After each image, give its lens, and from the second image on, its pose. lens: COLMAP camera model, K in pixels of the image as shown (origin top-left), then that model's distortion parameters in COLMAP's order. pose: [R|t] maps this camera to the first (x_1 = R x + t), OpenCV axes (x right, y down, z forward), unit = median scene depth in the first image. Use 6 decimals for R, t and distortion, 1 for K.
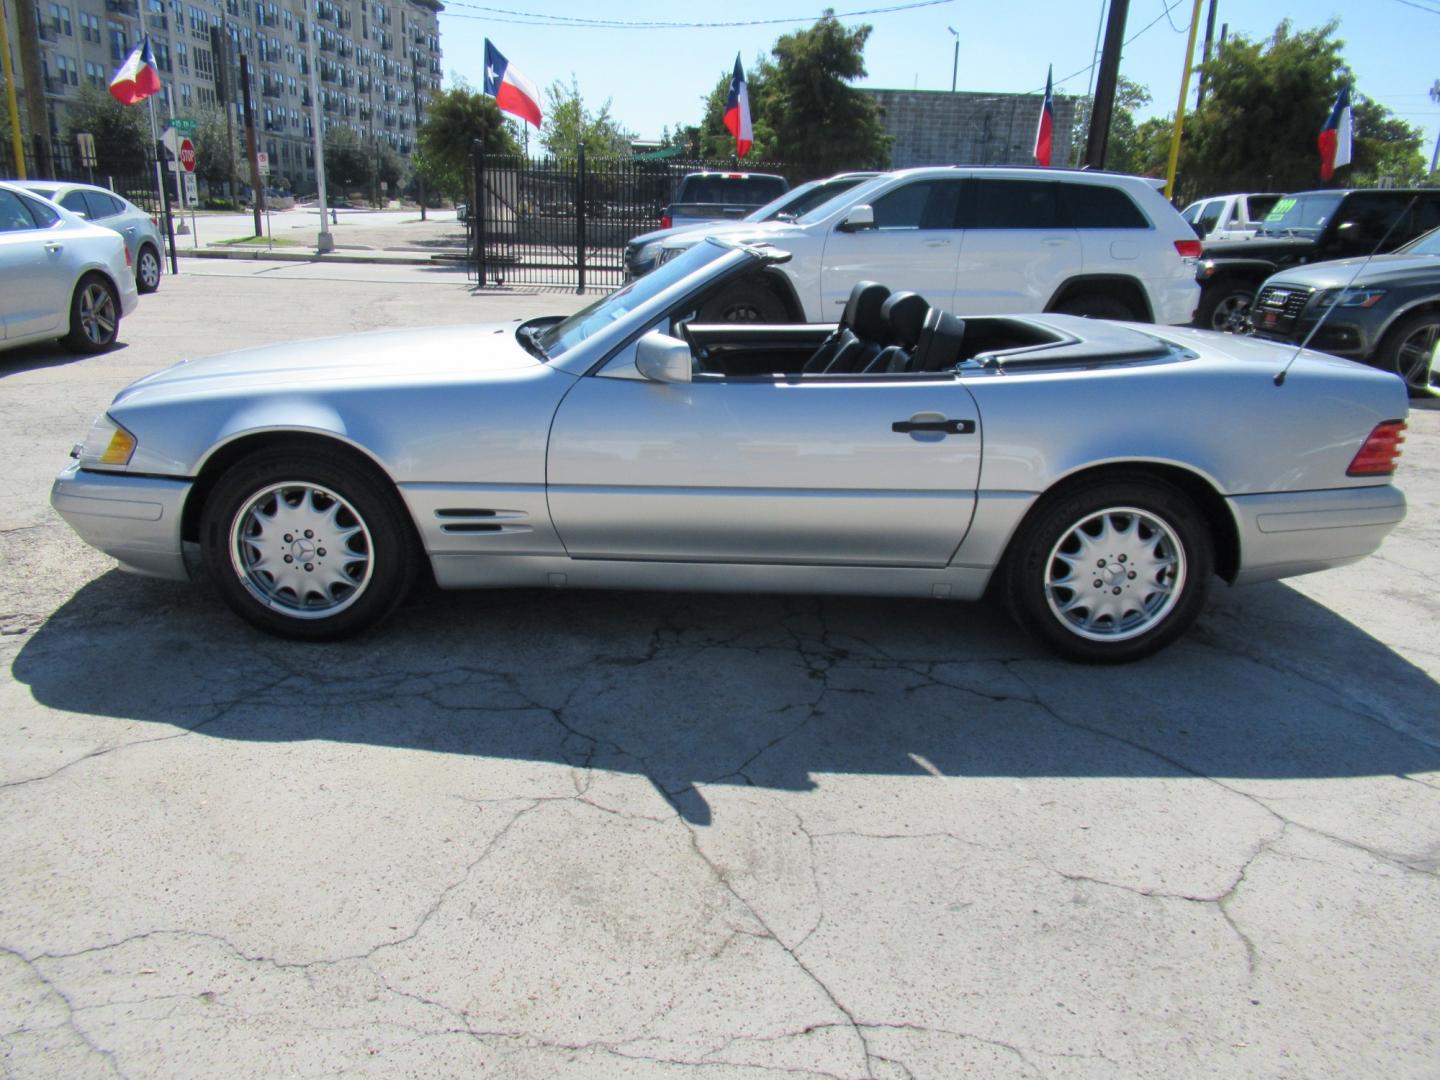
lens RADIAL K [[1031.5, 0, 725.8], [0, 1031.5, 538.5], [0, 0, 1]] dist [0.008474, -0.009961]
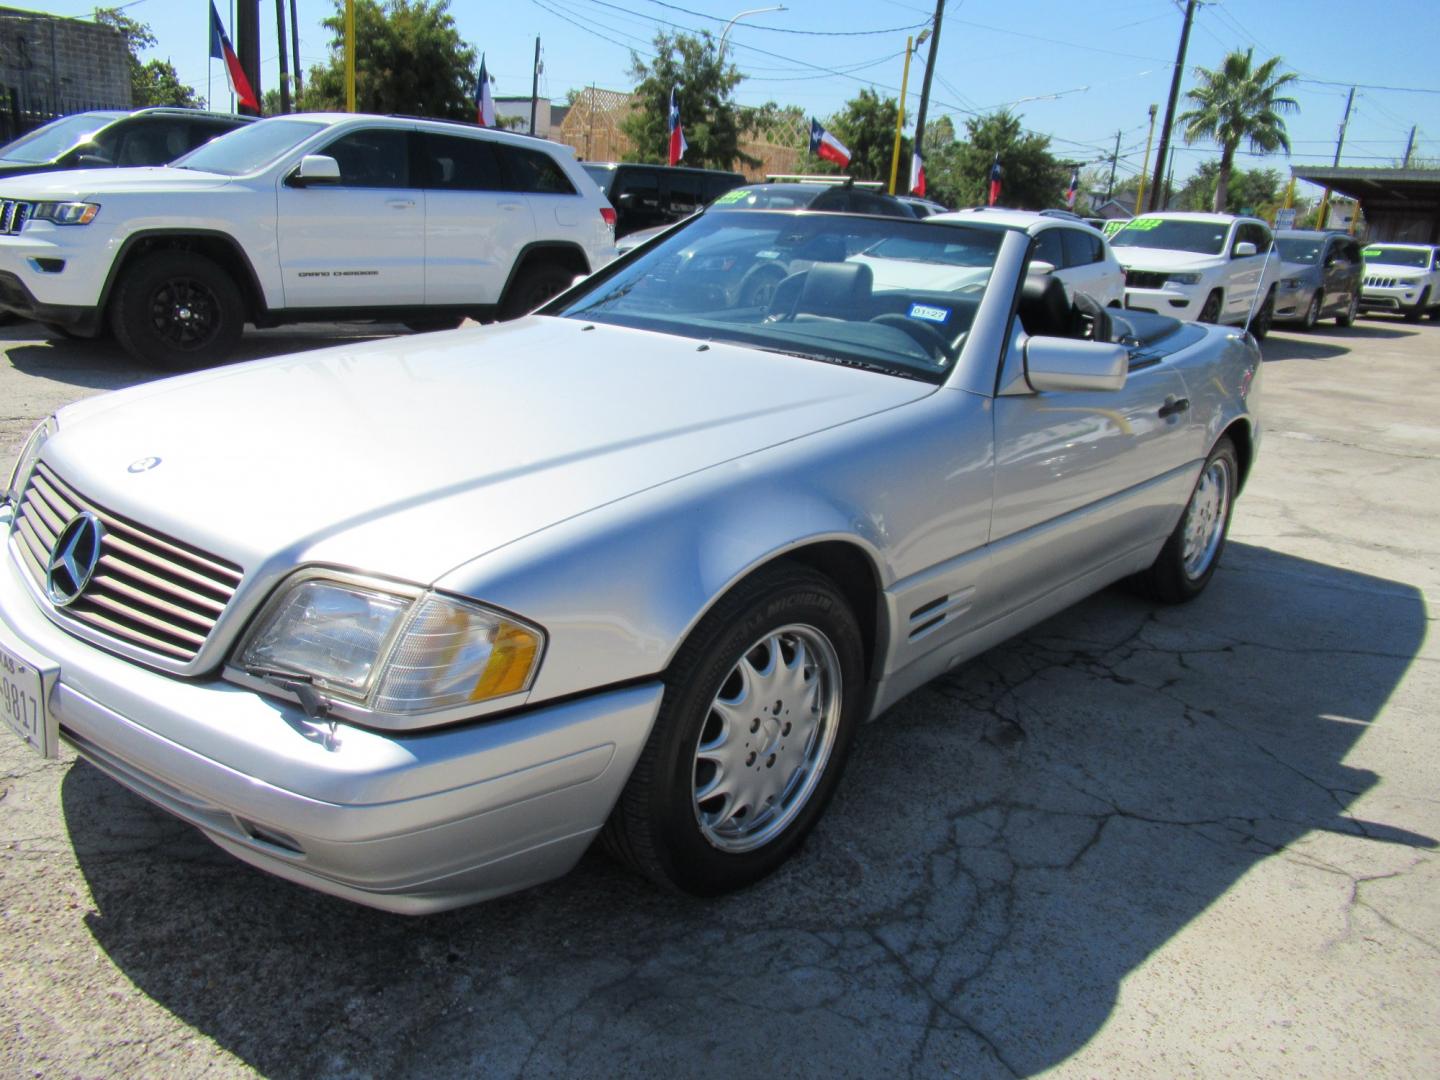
lens RADIAL K [[1031.5, 0, 725.8], [0, 1031.5, 538.5], [0, 0, 1]] dist [0.008474, -0.009961]
pose [[0.675098, -0.201599, 0.709649, -0.282462], [0.173221, 0.978362, 0.113149, -0.058832], [-0.717104, 0.046540, 0.695411, 0.202929]]
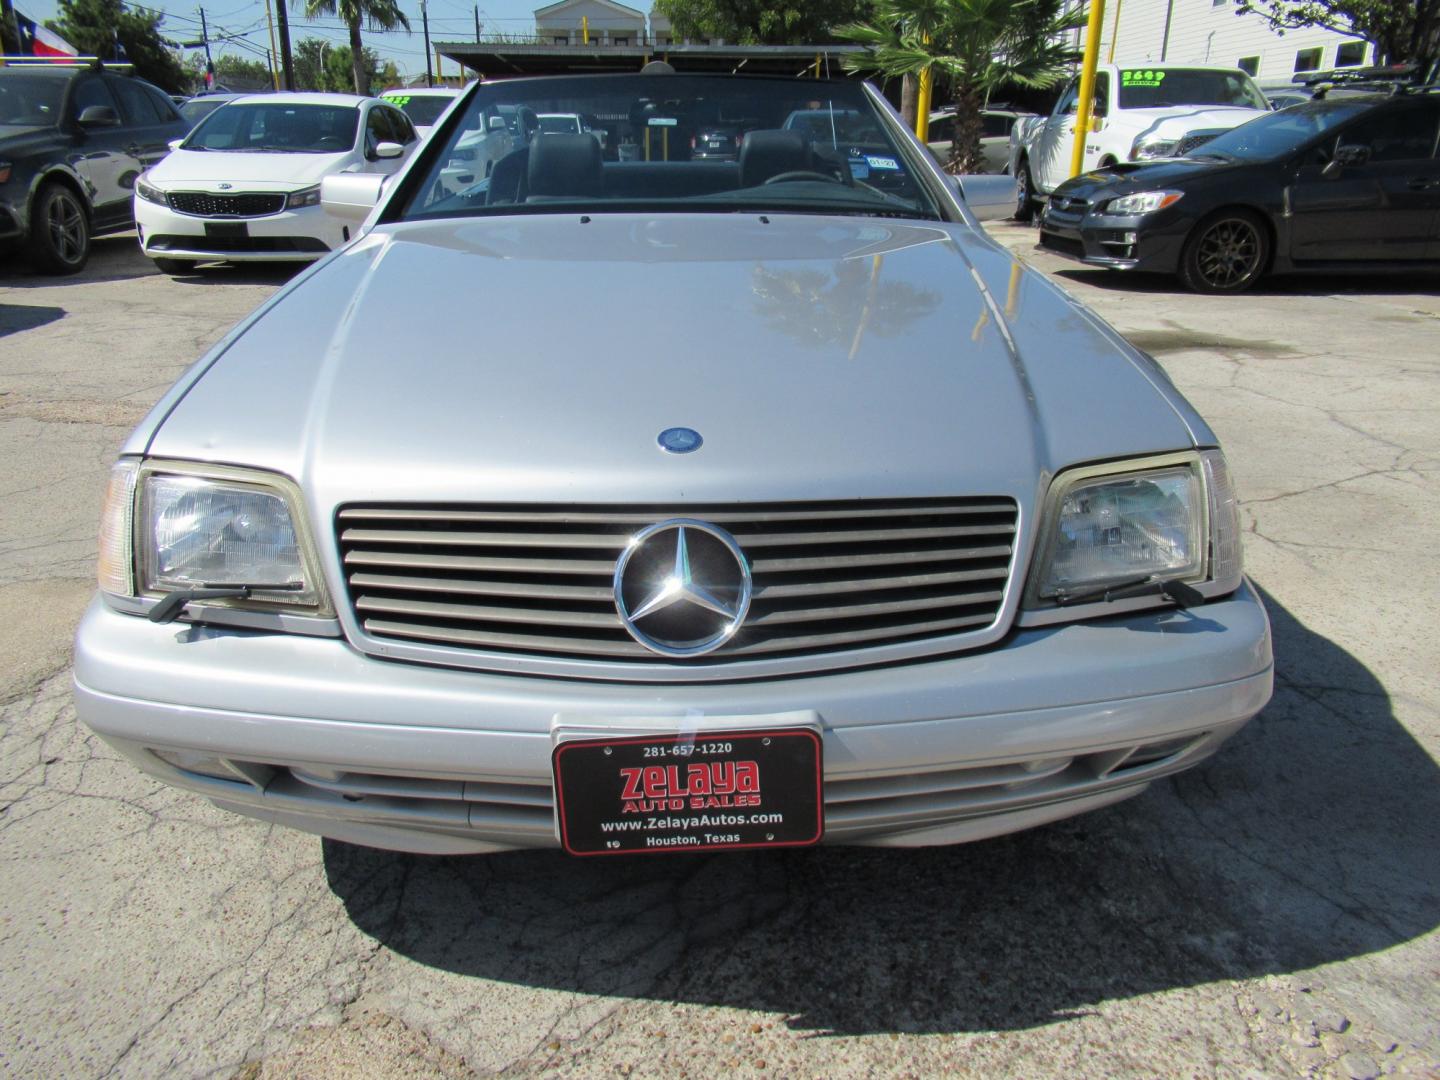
lens RADIAL K [[1031.5, 0, 725.8], [0, 1031.5, 538.5], [0, 0, 1]] dist [0.008474, -0.009961]
pose [[-0.004001, -0.388669, 0.921369, -0.349215], [0.292152, 0.880723, 0.372791, -0.107546], [-0.956363, 0.270671, 0.110027, 0.400224]]
